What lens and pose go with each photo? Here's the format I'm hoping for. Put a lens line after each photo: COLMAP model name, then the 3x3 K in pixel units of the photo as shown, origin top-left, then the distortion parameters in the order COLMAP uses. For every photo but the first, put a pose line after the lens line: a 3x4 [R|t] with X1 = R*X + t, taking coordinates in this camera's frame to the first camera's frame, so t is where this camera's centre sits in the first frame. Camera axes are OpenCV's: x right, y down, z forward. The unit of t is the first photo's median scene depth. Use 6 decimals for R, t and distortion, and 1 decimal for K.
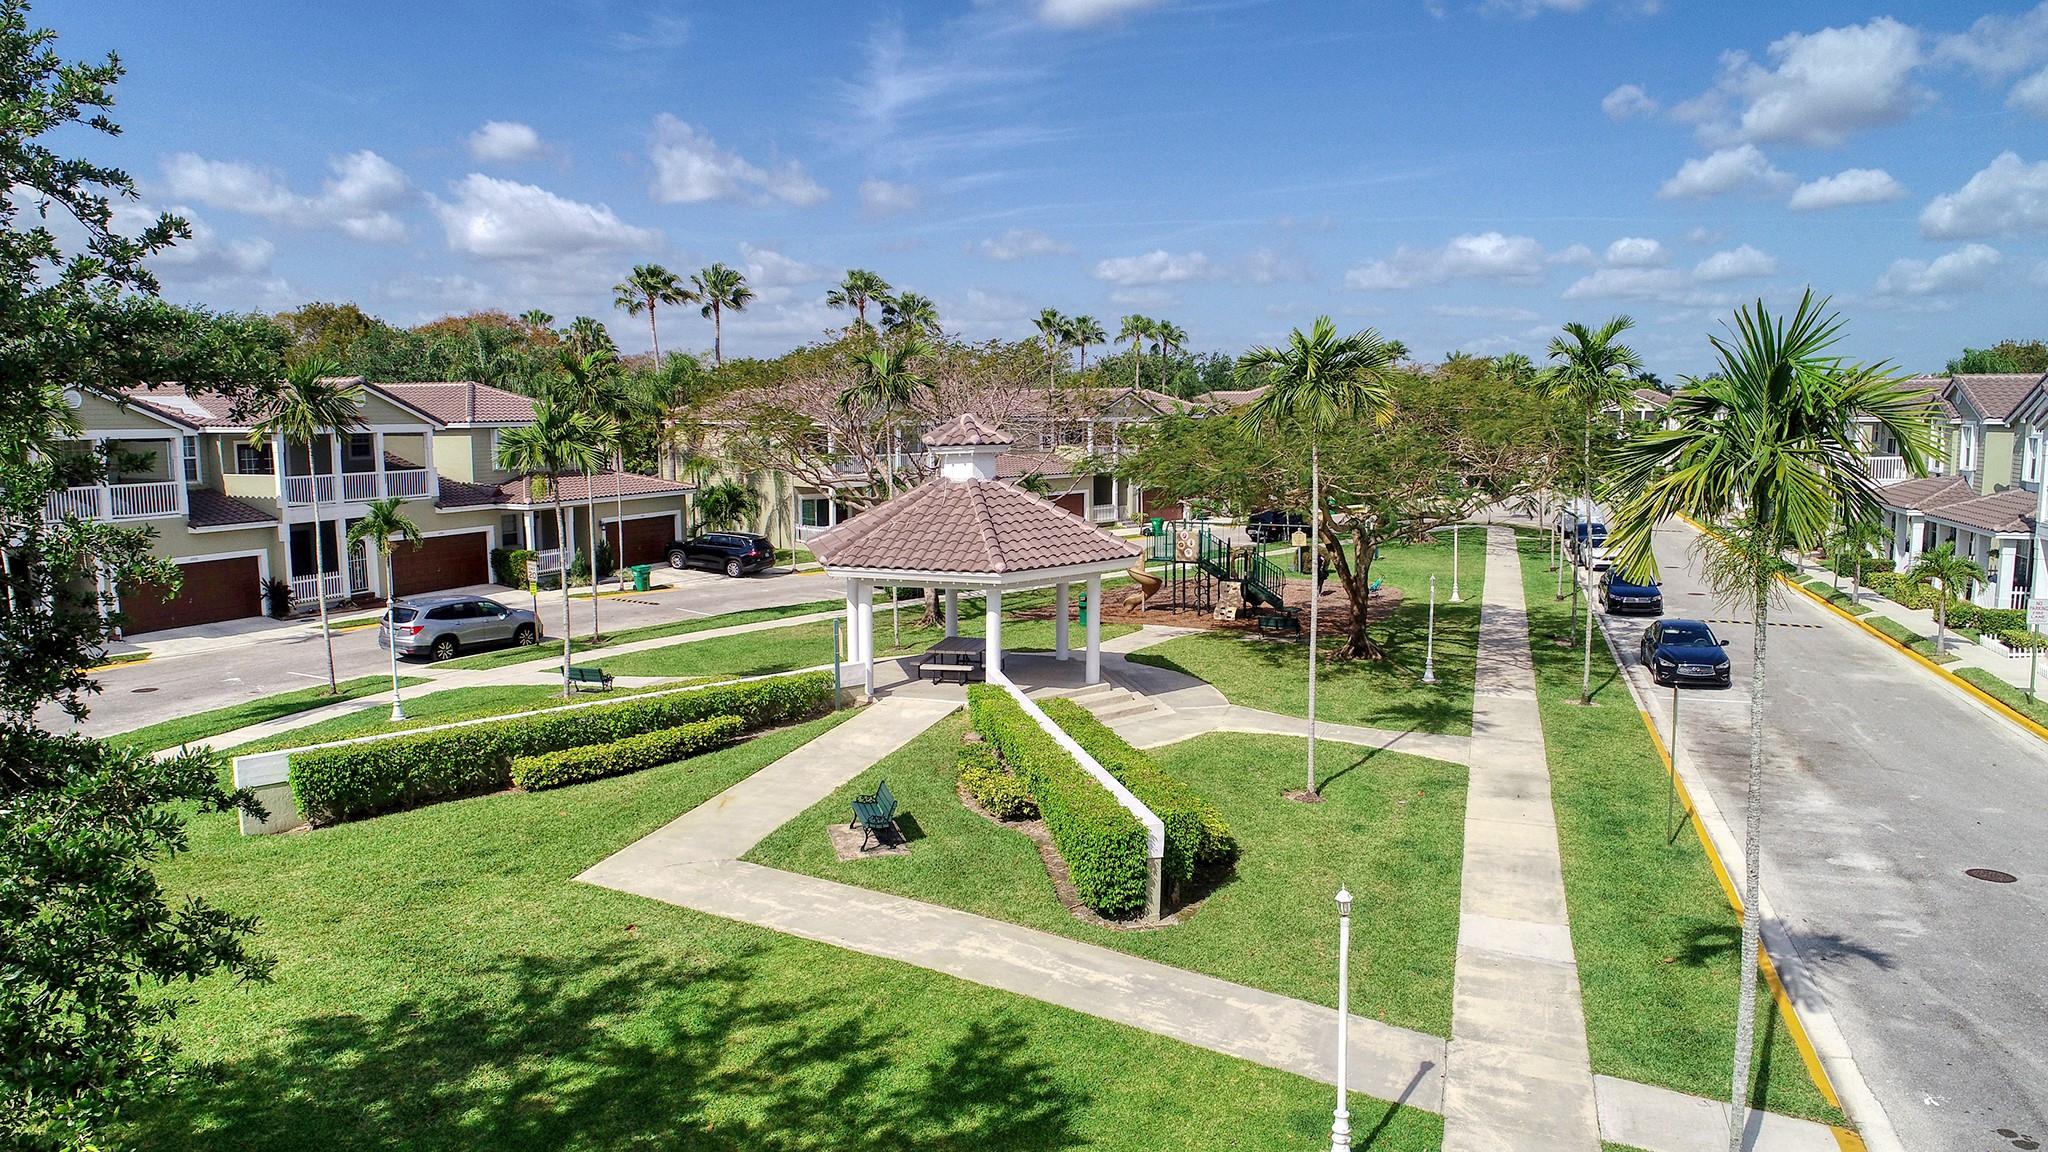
lens RADIAL K [[1384.5, 0, 1024.0], [0, 1384.5, 576.0], [0, 0, 1]] dist [-0.000177, 0.000058]
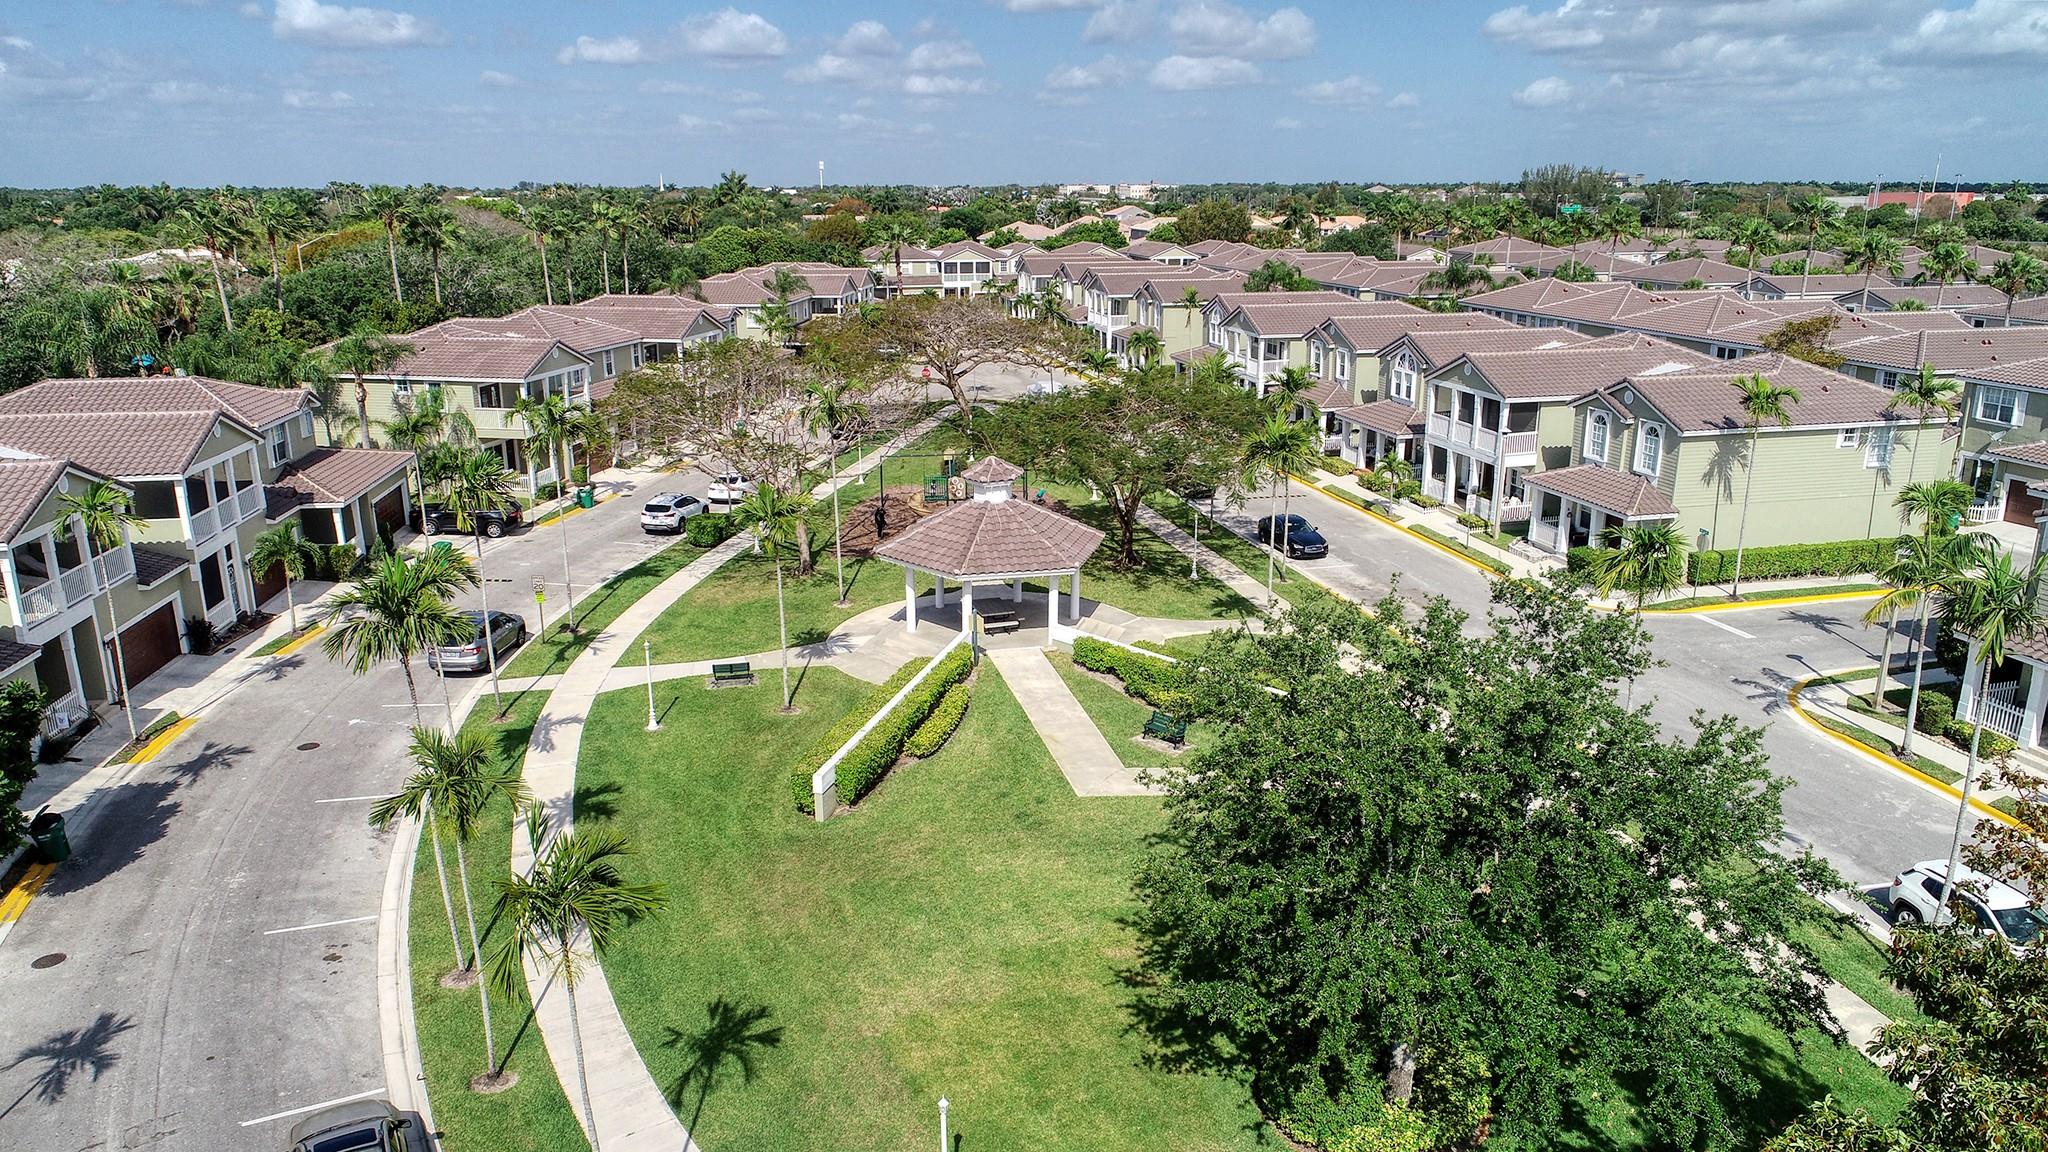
lens RADIAL K [[1384.5, 0, 1024.0], [0, 1384.5, 576.0], [0, 0, 1]] dist [-0.000177, 0.000058]
pose [[0.849850, -0.139978, 0.508096, -0.535835], [0.064809, 0.984523, 0.162832, -0.156430], [-0.523025, -0.105454, 0.845769, -0.202140]]
